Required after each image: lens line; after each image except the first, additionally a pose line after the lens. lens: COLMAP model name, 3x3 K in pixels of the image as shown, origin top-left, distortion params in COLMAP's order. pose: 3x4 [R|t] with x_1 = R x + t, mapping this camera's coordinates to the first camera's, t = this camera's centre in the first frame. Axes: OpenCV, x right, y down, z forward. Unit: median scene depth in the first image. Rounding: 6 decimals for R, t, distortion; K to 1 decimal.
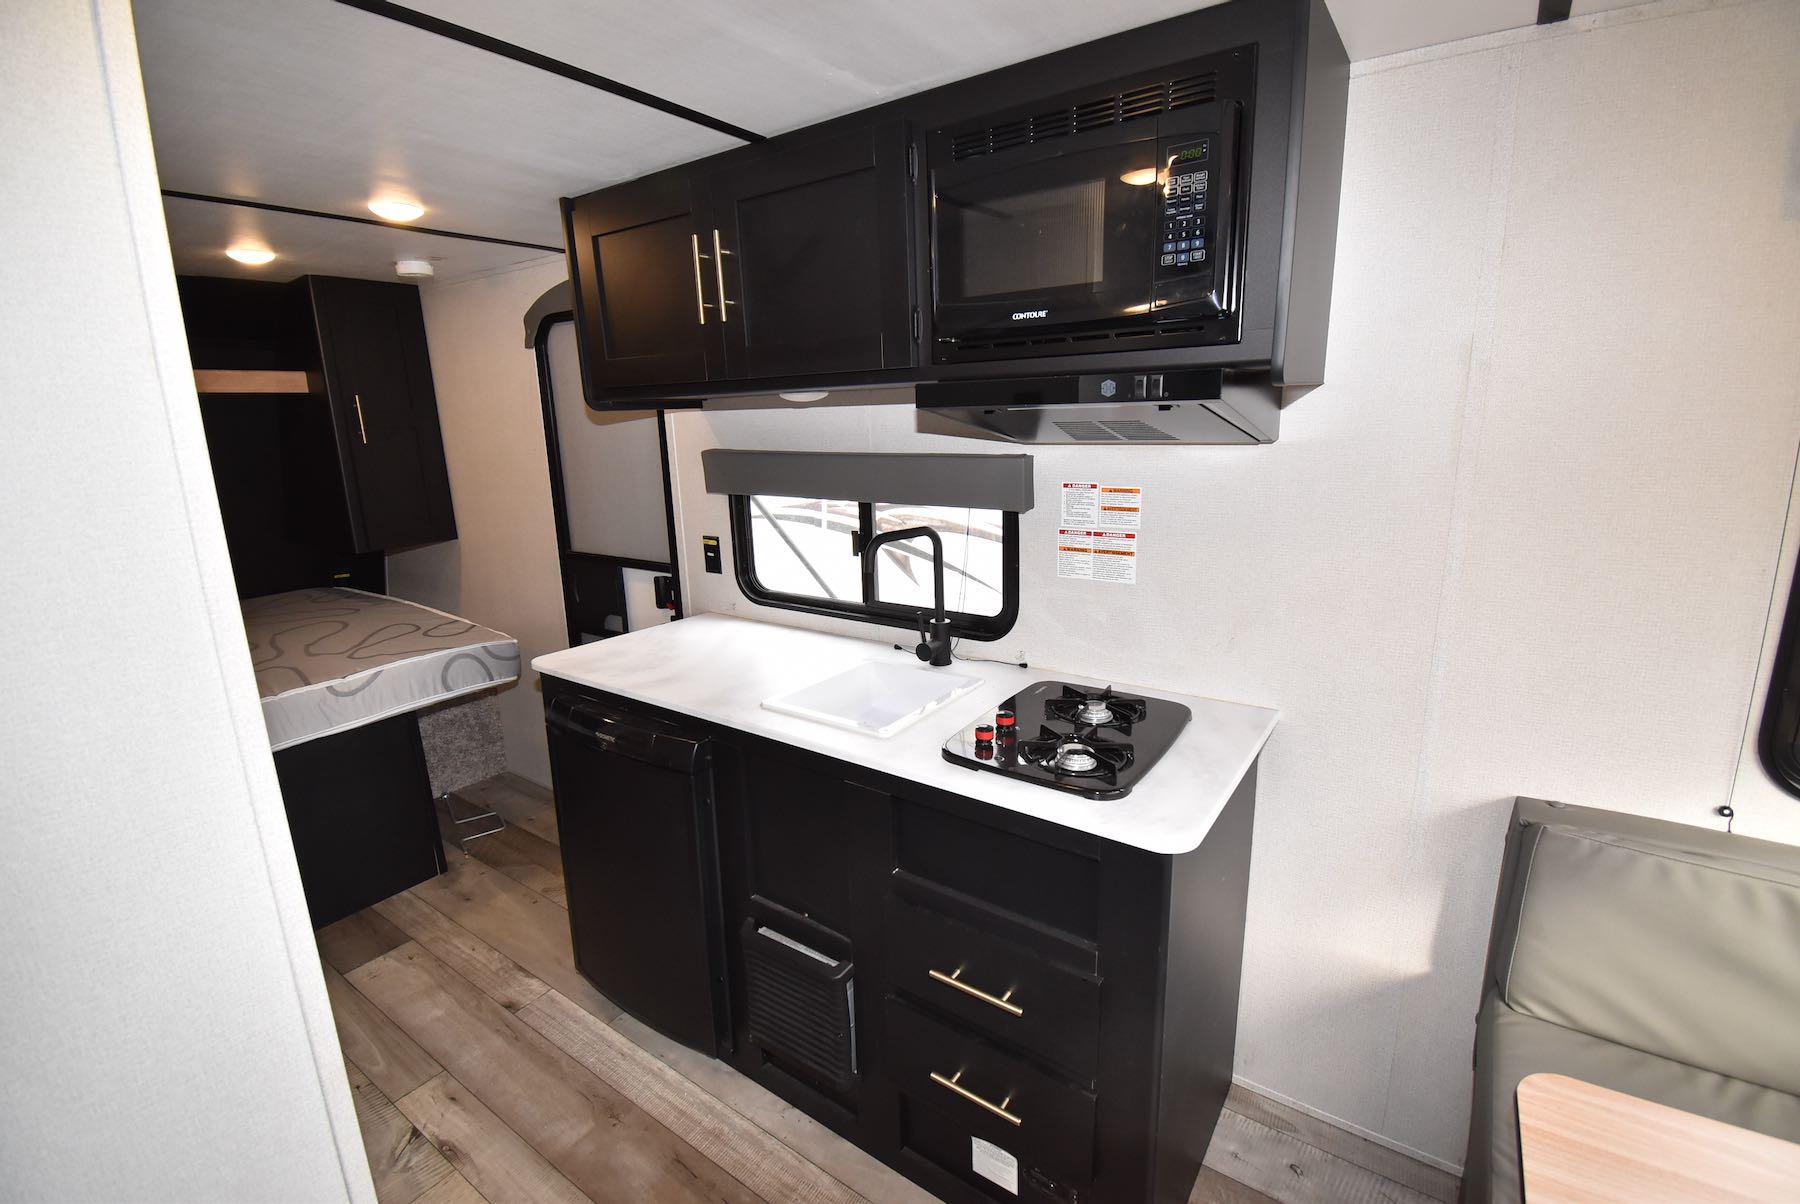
lens RADIAL K [[794.7, 0, 905.1], [0, 794.7, 595.0], [0, 0, 1]] dist [0.006683, -0.018122]
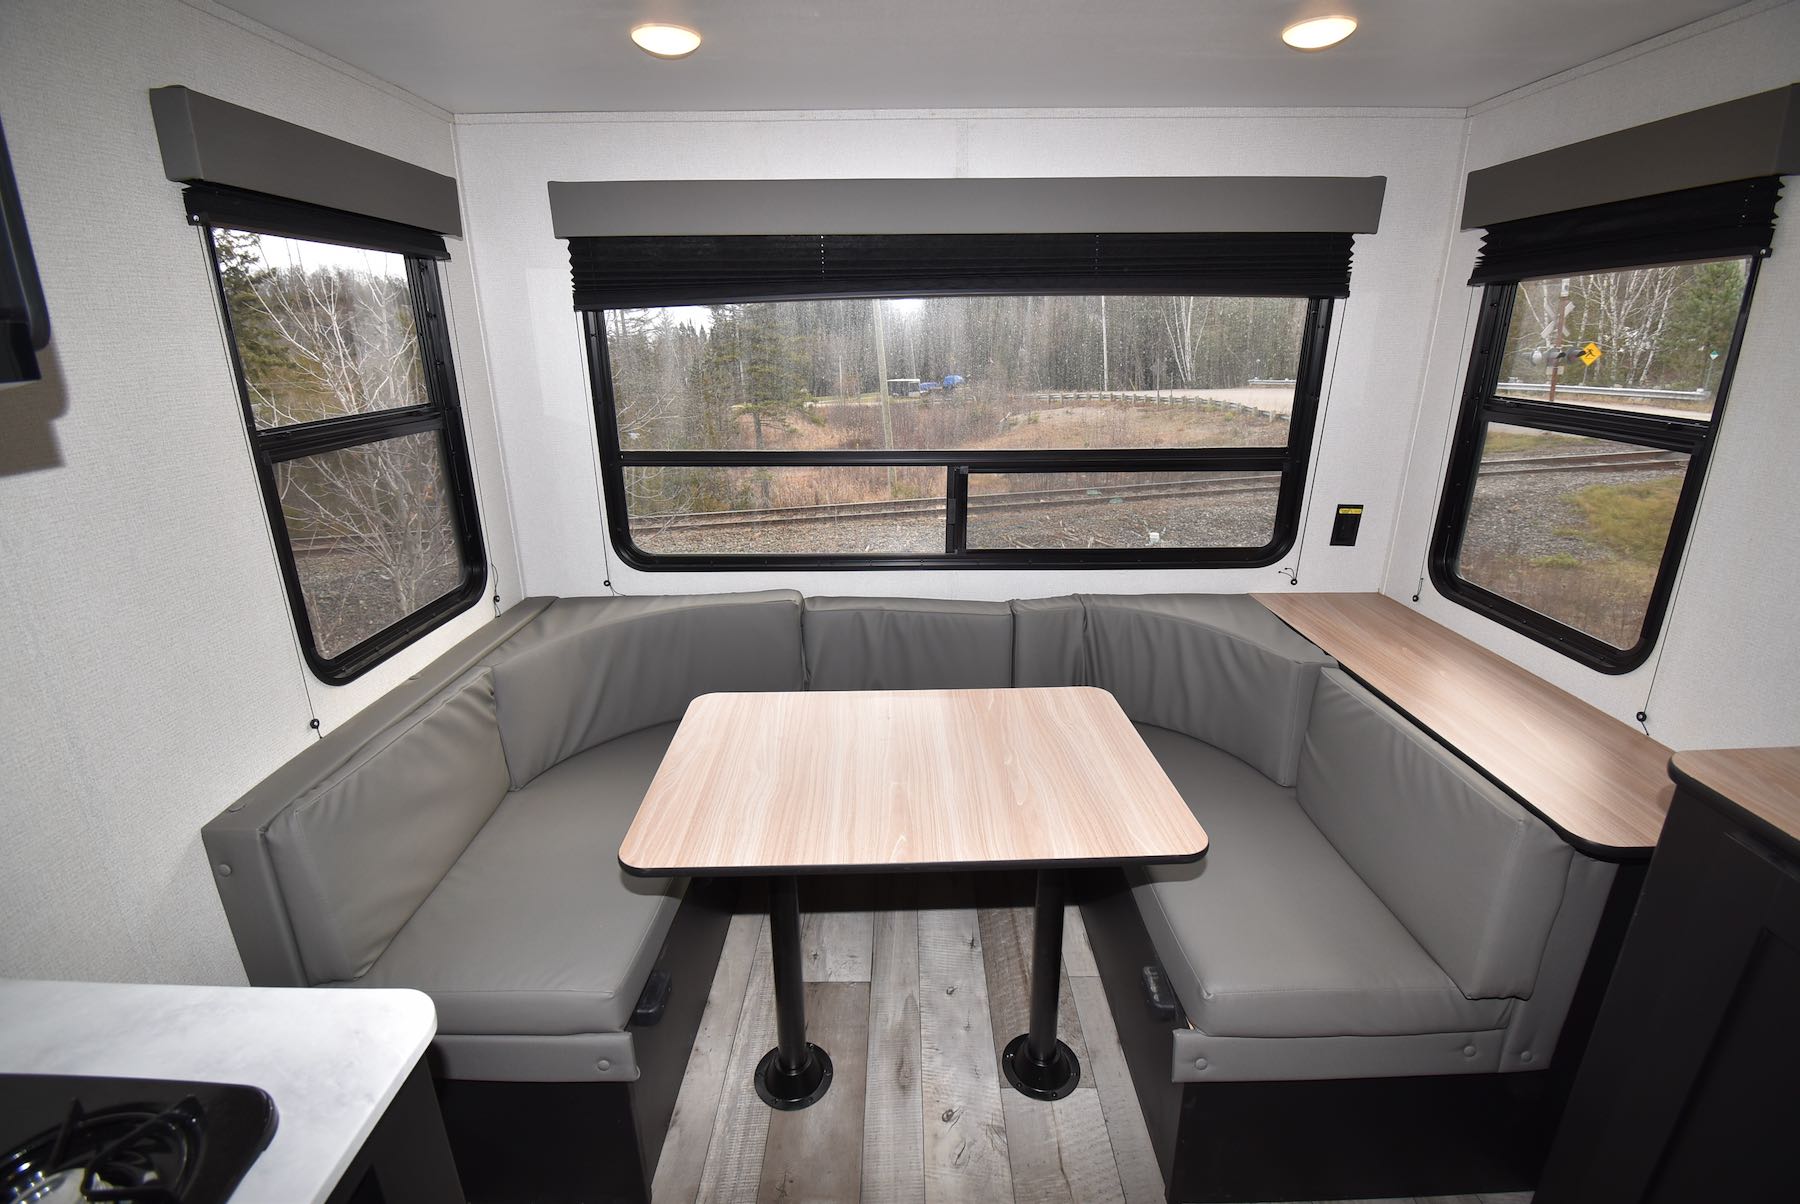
lens RADIAL K [[794.7, 0, 901.3], [0, 794.7, 599.3], [0, 0, 1]] dist [0.006683, -0.018122]
pose [[-0.571838, -0.230094, 0.787438, -0.239265], [0.208185, 0.887738, 0.410586, -0.135797], [-0.793511, 0.398722, -0.459740, 0.548531]]
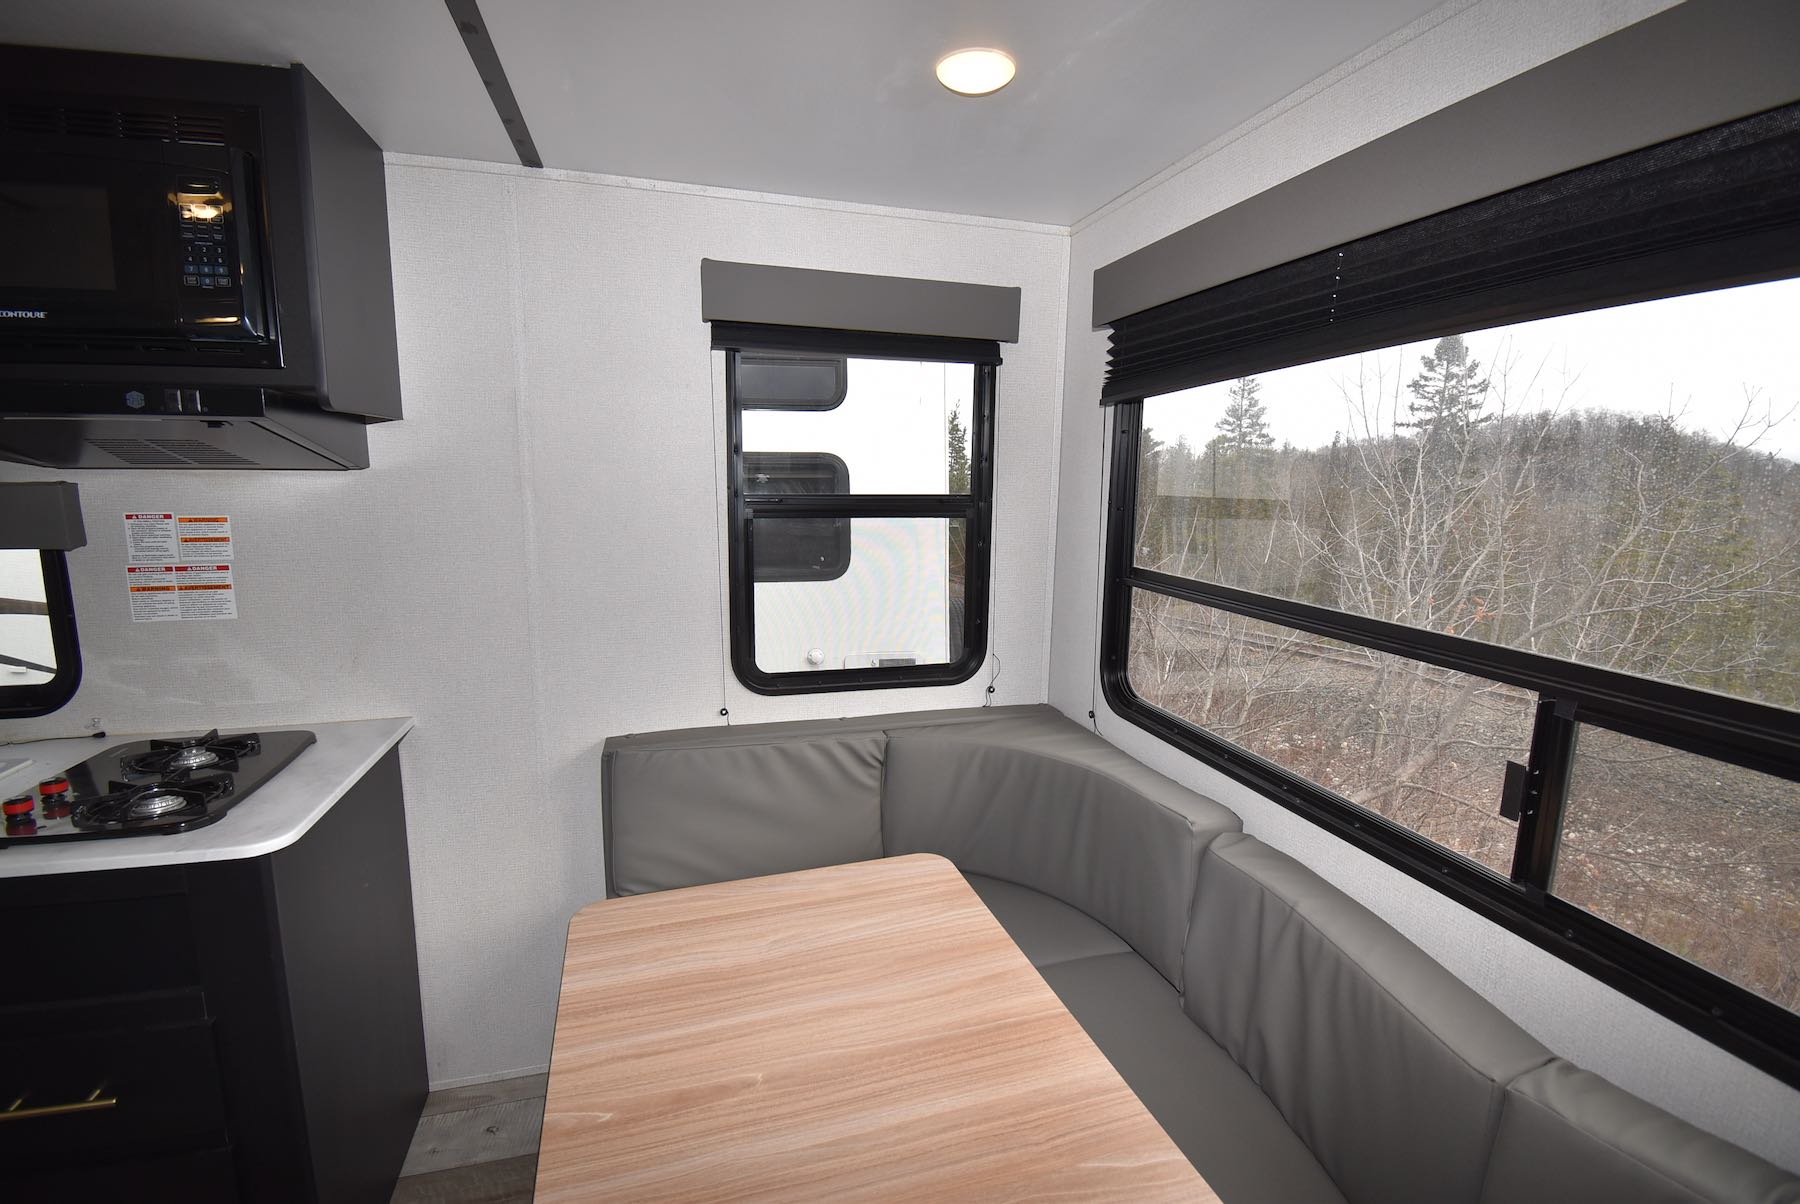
lens RADIAL K [[794.7, 0, 900.5], [0, 794.7, 594.5], [0, 0, 1]] dist [0.006683, -0.018122]
pose [[0.627240, -0.082868, 0.774405, 0.057751], [0.147000, 0.989048, -0.013227, 0.085357], [-0.764828, 0.122134, 0.632552, -0.196563]]
